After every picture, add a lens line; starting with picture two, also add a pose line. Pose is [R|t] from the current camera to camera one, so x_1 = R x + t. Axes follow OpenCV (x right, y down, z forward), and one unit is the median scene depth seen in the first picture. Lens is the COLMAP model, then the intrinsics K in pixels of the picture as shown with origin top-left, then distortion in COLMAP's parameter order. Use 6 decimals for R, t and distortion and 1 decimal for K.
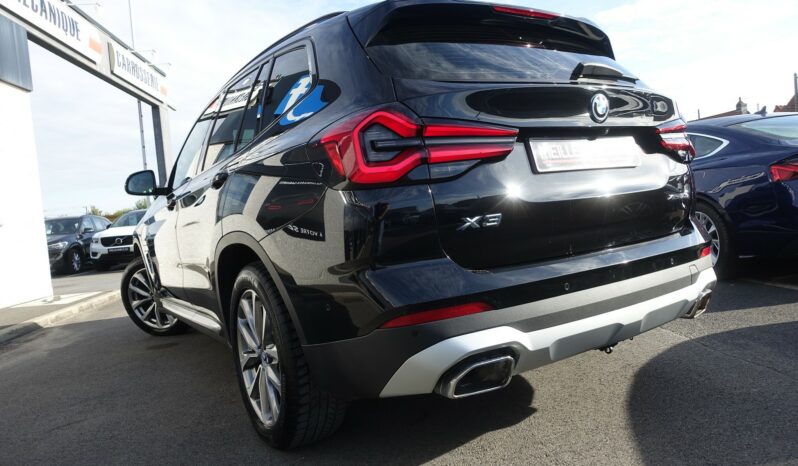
lens RADIAL K [[554.0, 0, 402.7], [0, 554.0, 234.9], [0, 0, 1]] dist [-0.007738, 0.005038]
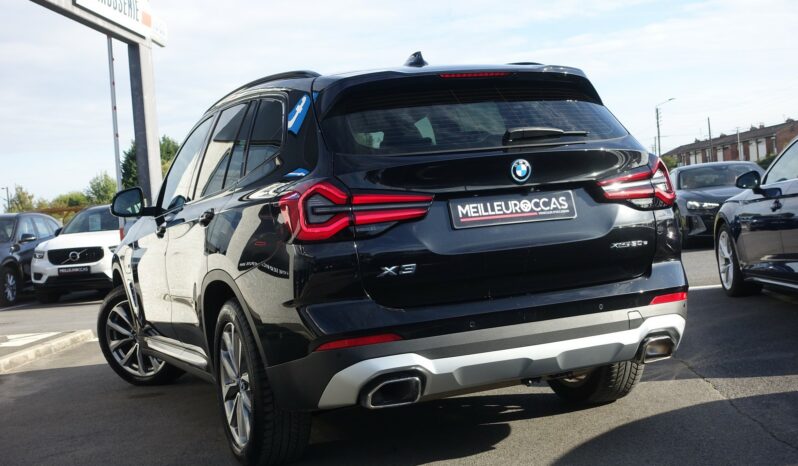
lens RADIAL K [[1068.2, 0, 395.9], [0, 1068.2, 232.7], [0, 0, 1]] dist [-0.023100, 0.000000]
pose [[0.985501, 0.014883, -0.169018, 0.373624], [-0.017059, 0.999789, -0.011432, -0.055794], [0.168812, 0.014150, 0.985547, -0.955485]]
